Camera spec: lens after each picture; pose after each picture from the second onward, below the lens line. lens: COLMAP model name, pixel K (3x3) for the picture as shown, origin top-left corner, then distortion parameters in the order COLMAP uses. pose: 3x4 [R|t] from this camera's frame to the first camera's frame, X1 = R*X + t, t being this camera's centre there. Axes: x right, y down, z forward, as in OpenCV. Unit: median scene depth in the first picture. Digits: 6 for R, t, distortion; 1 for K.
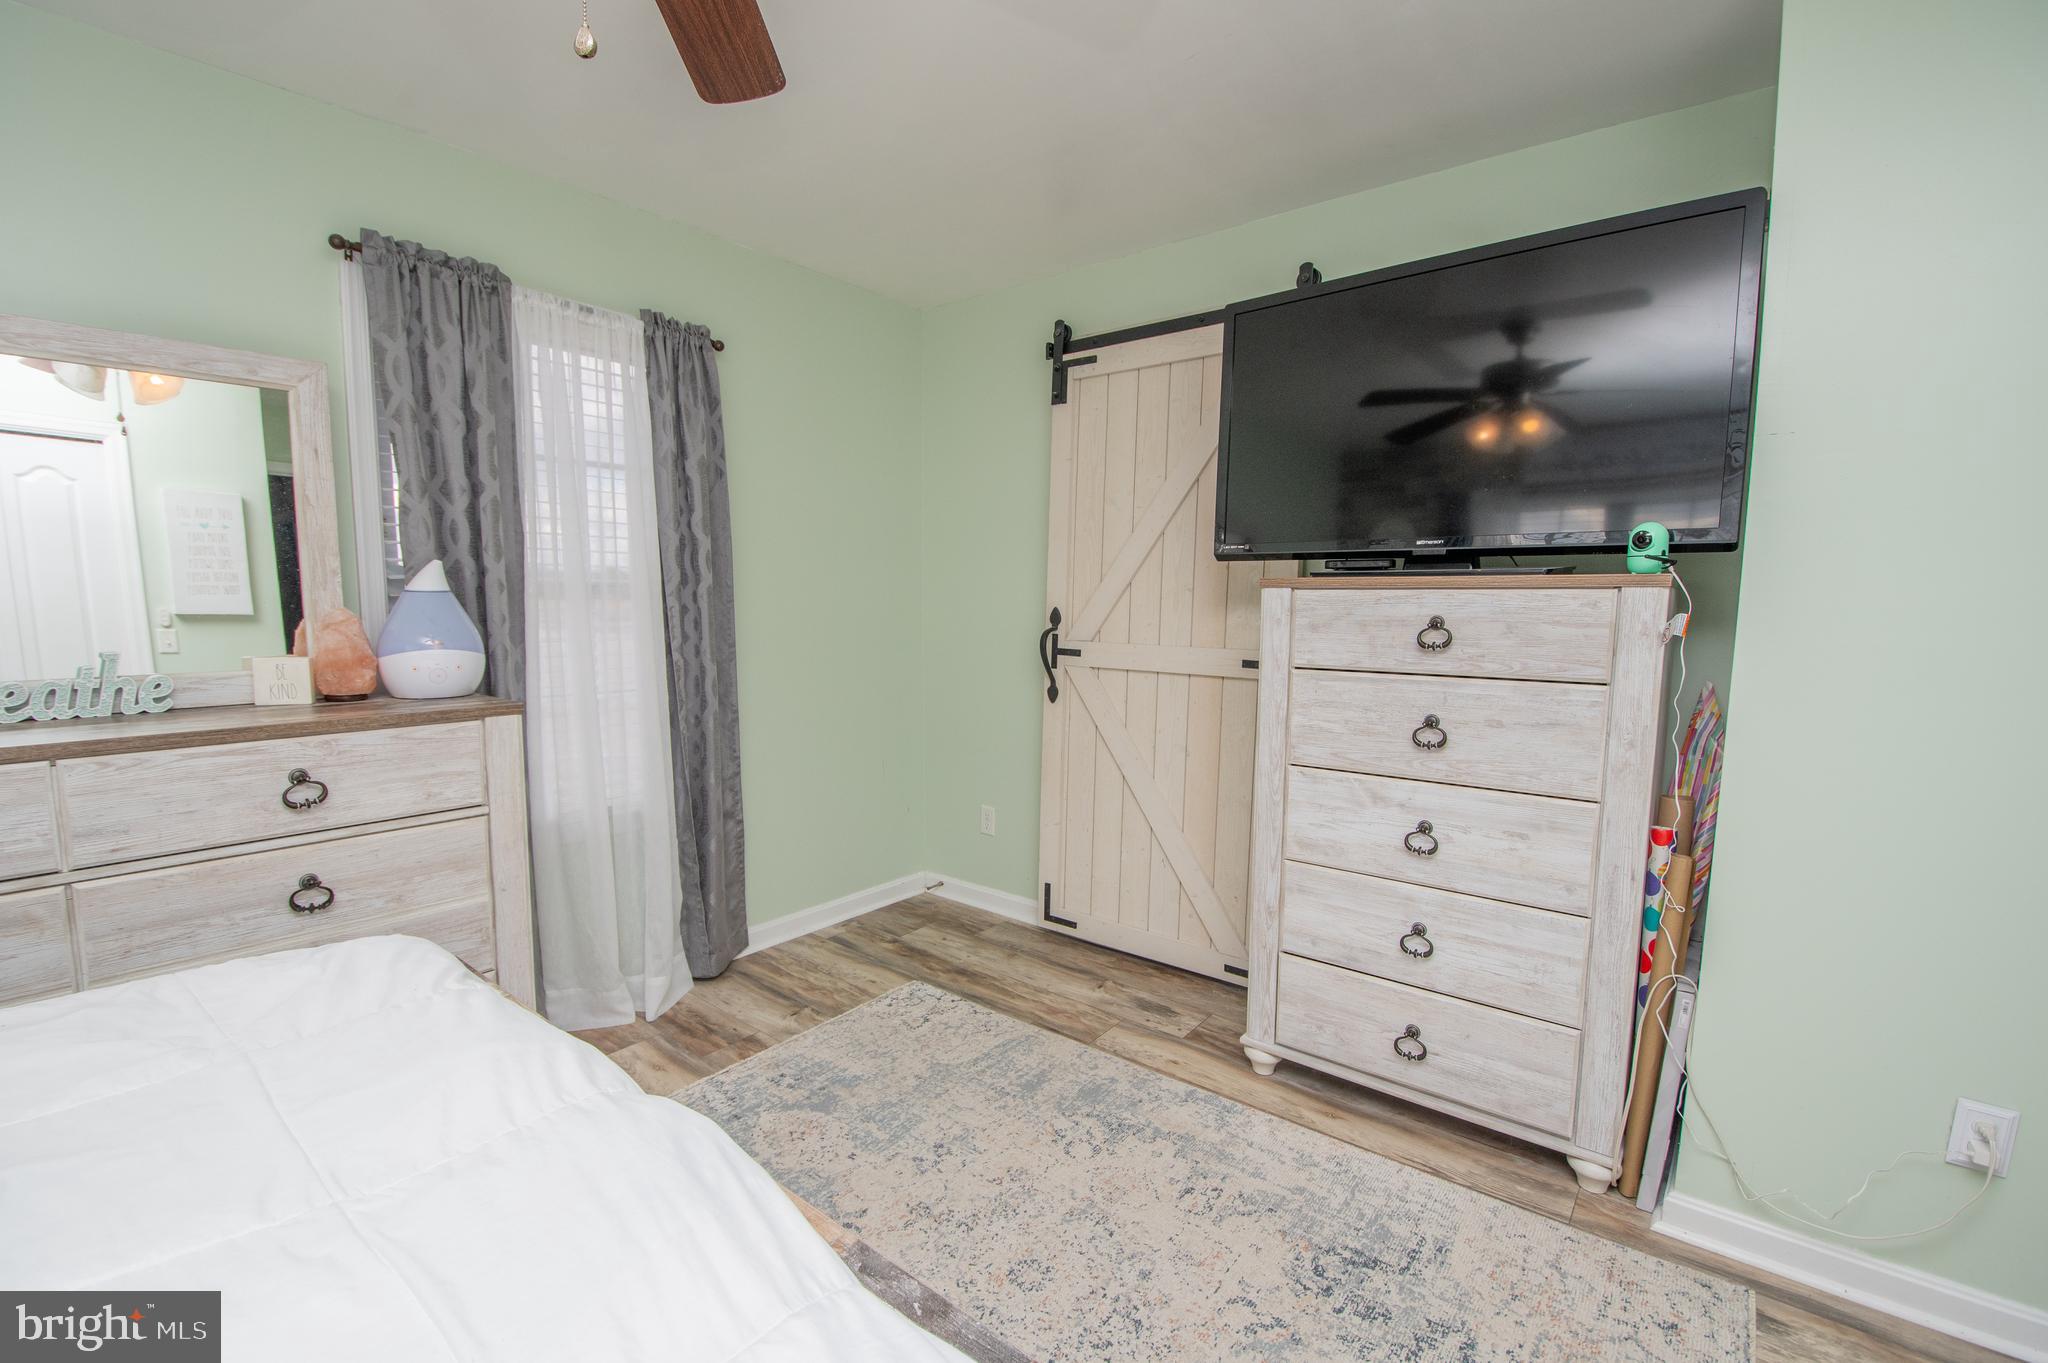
lens RADIAL K [[919.7, 0, 1010.5], [0, 919.7, 690.3], [0, 0, 1]] dist [-0.002398, -0.002950]
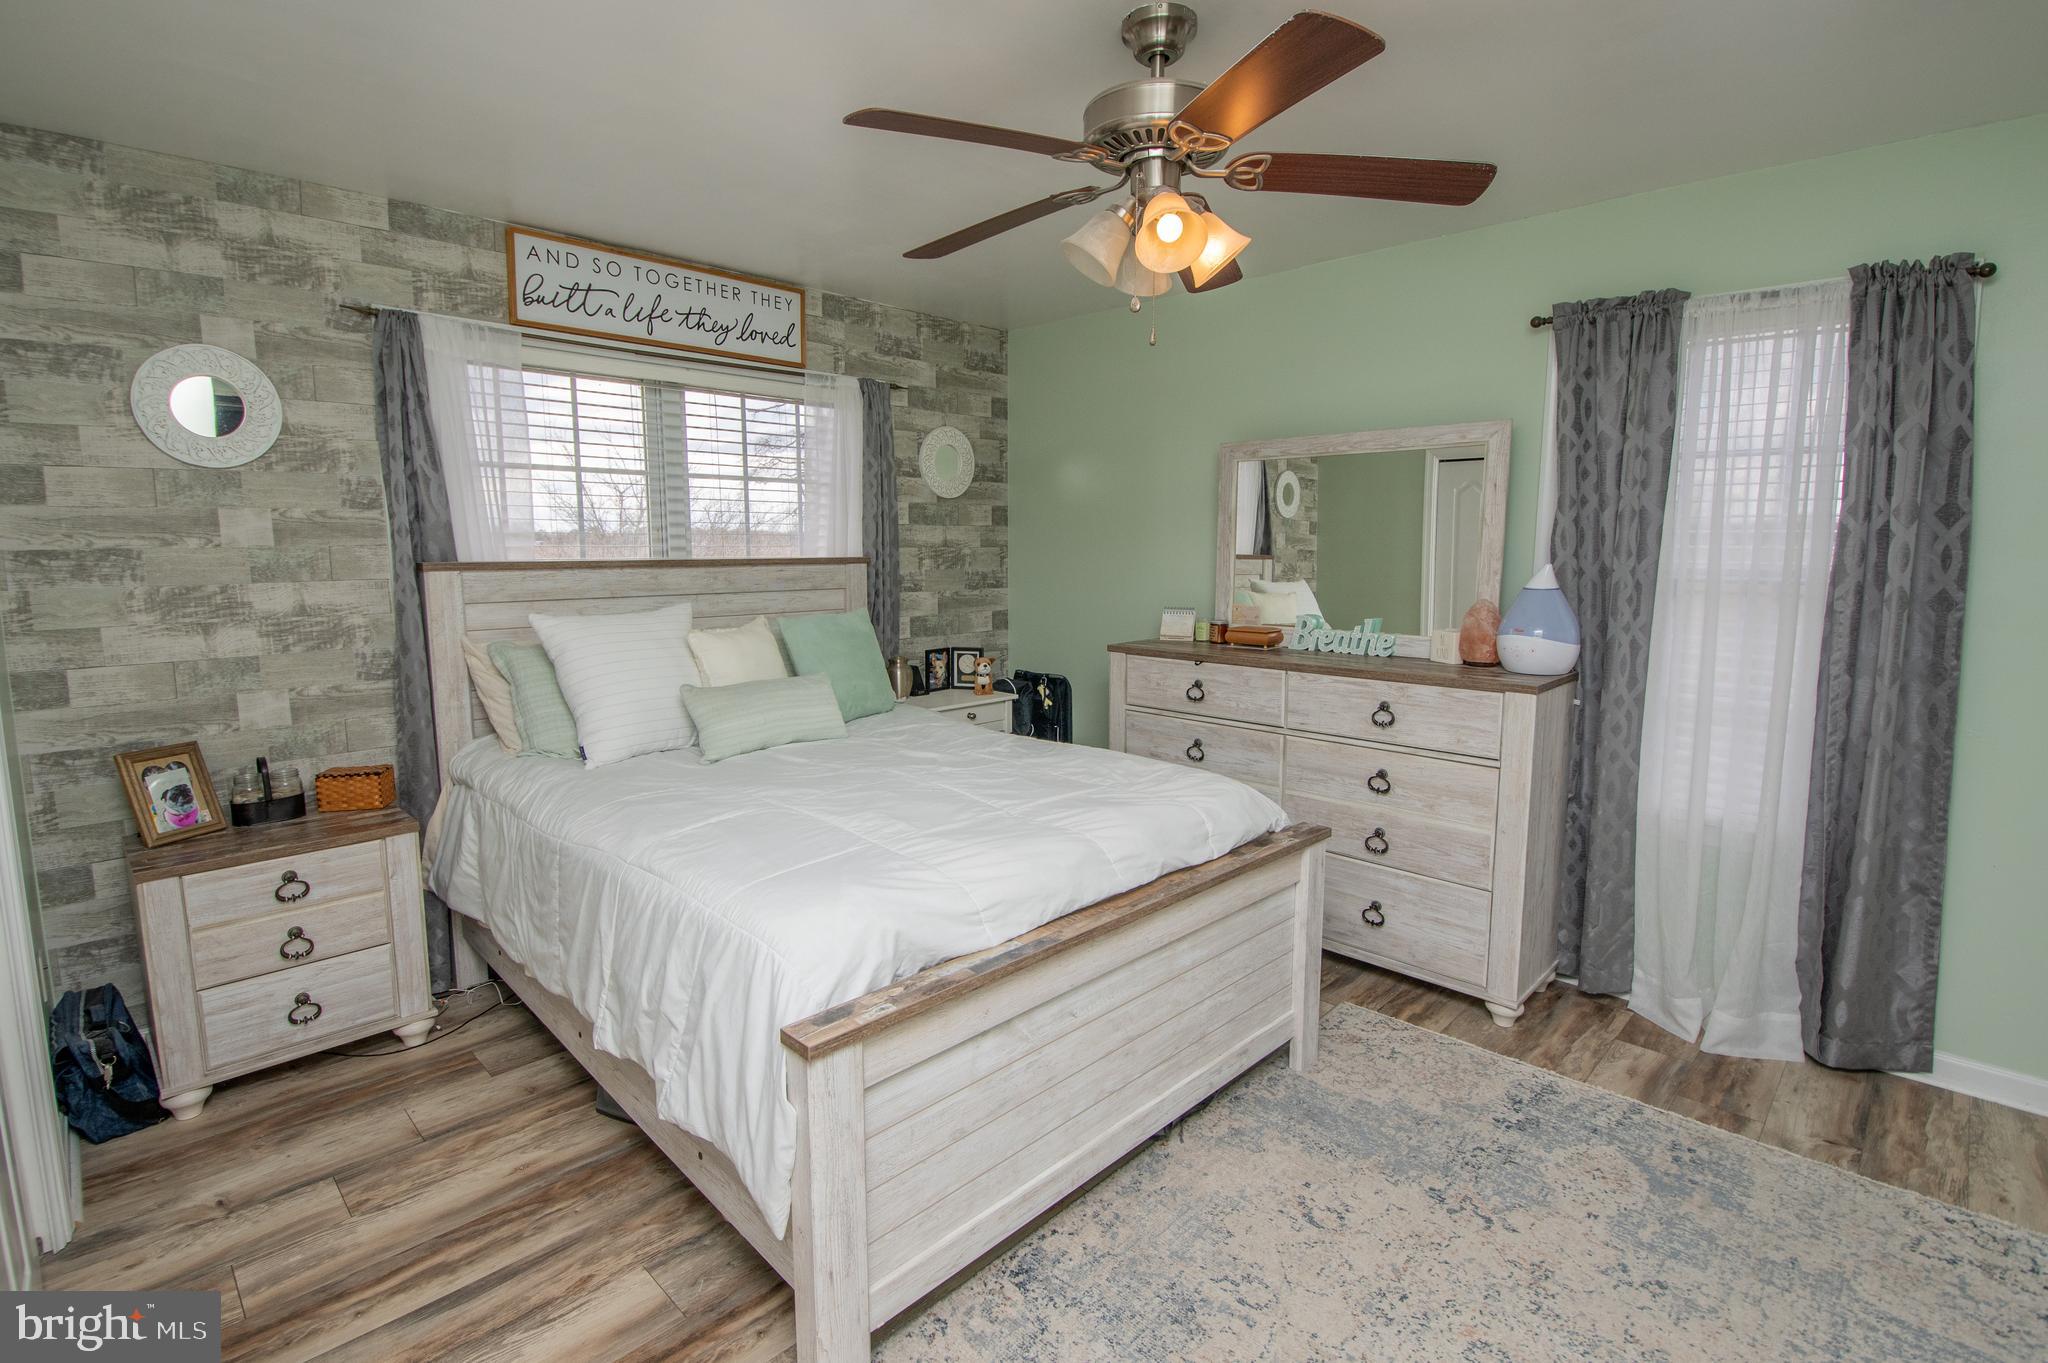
lens RADIAL K [[919.7, 0, 1012.8], [0, 919.7, 675.9], [0, 0, 1]] dist [-0.002398, -0.002950]
pose [[-0.092300, 0.123681, -0.988020, 0.640806], [-0.112290, 0.984633, 0.133747, -0.073451], [0.989379, 0.123290, -0.076994, 0.382458]]
